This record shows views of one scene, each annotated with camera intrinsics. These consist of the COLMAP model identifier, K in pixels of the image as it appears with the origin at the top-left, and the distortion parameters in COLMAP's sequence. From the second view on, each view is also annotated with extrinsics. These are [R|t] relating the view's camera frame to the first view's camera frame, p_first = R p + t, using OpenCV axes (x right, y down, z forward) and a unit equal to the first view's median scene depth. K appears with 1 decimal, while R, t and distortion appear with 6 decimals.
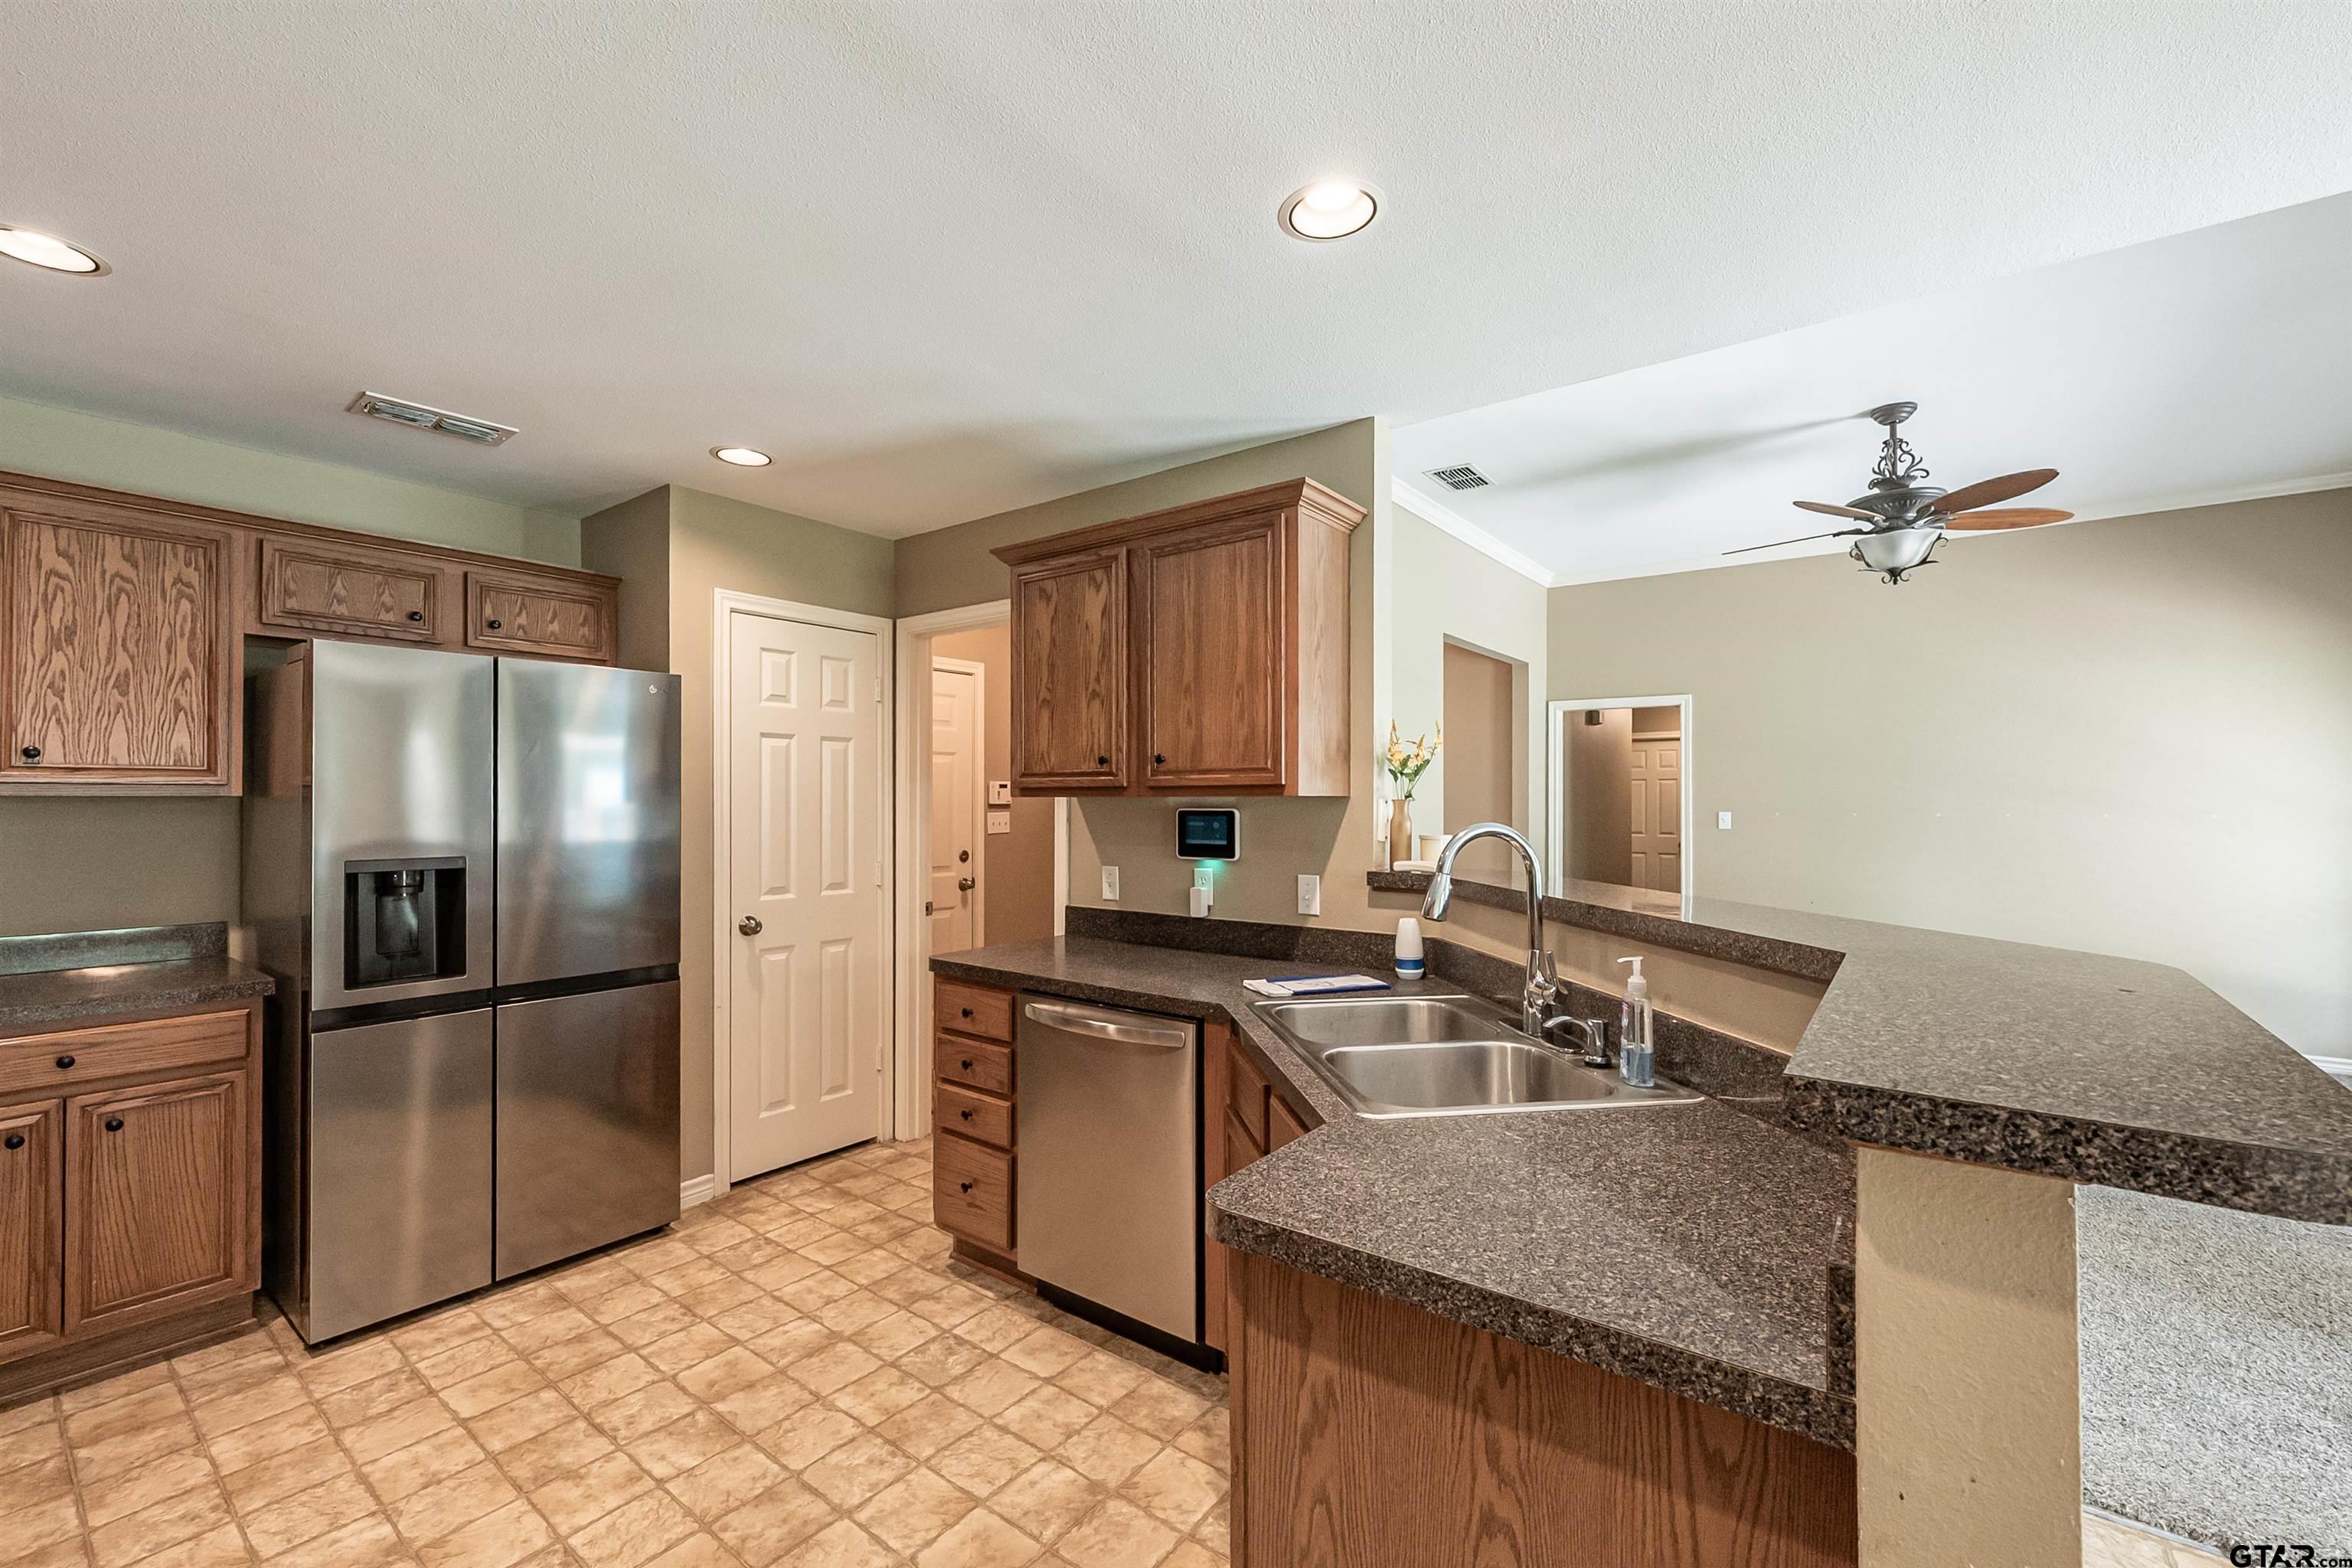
lens RADIAL K [[981.8, 0, 1141.9], [0, 981.8, 808.0], [0, 0, 1]] dist [0.000134, -0.000421]
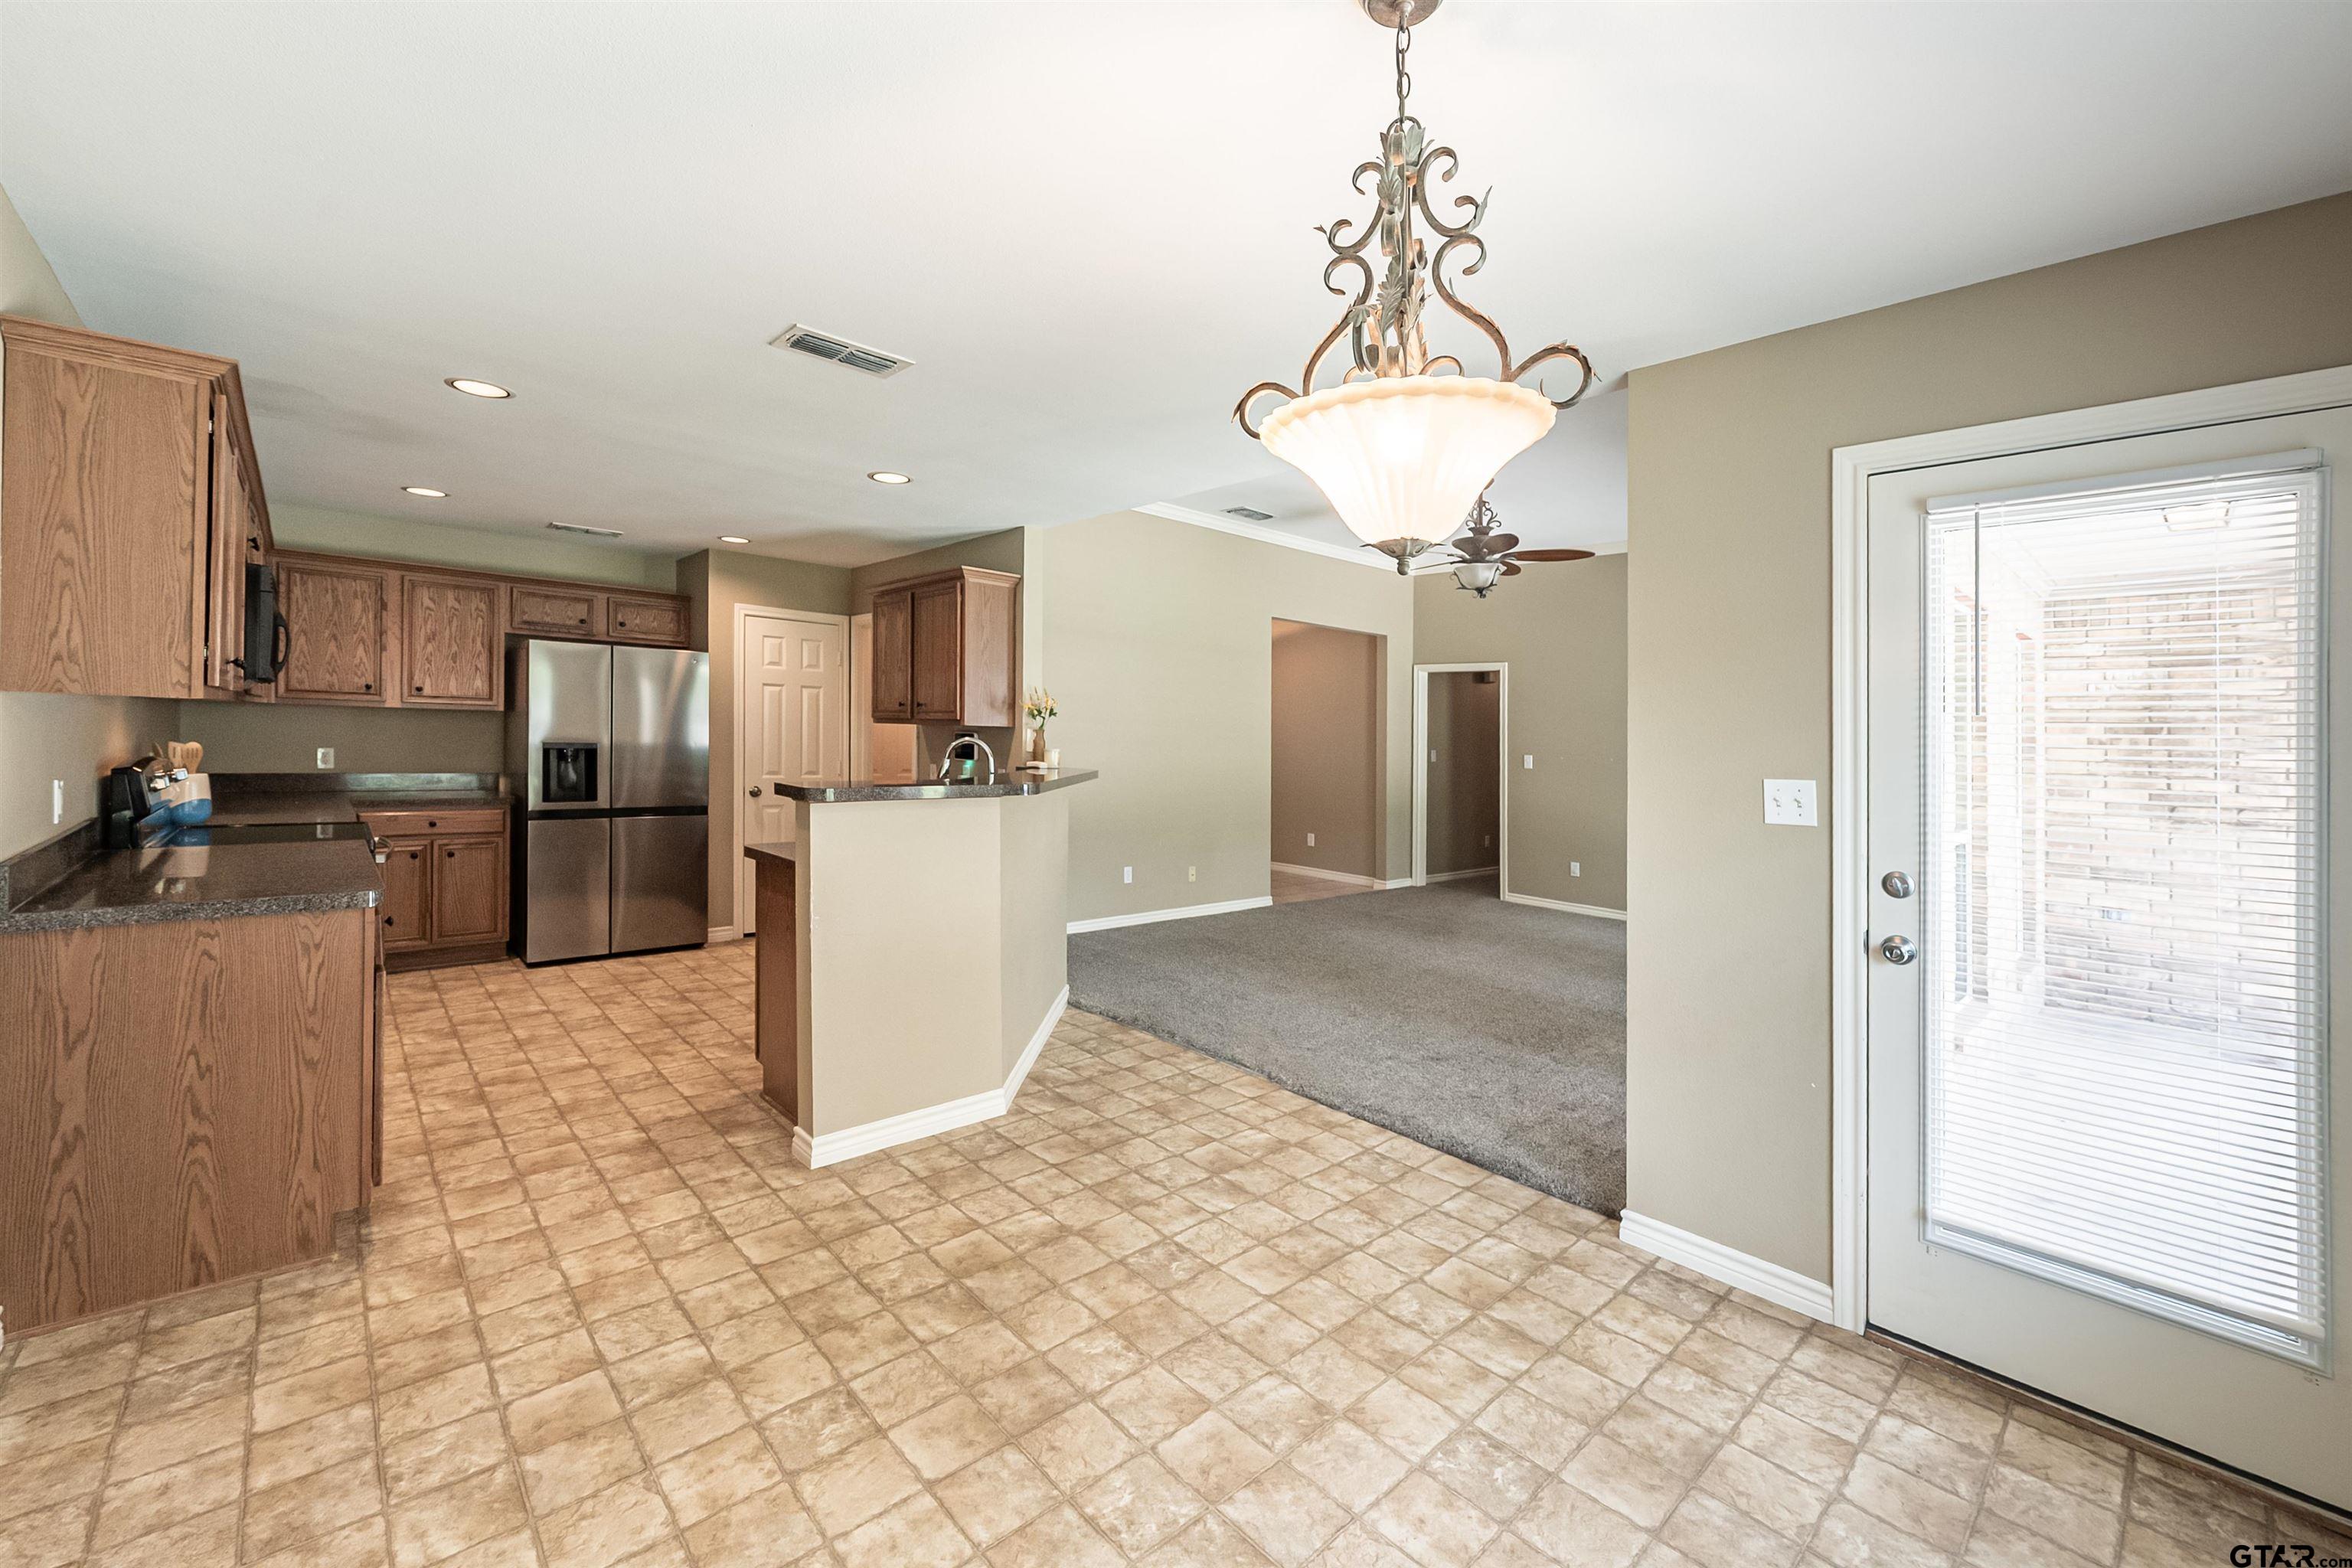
lens RADIAL K [[952.3, 0, 1176.0], [0, 952.3, 784.0], [0, 0, 1]] dist [-0.016534, -0.000041]
pose [[0.987456, 0.039369, -0.152907, 0.796653], [-0.033159, 0.998527, 0.042954, 0.008575], [0.154373, -0.037345, 0.987307, -0.755612]]
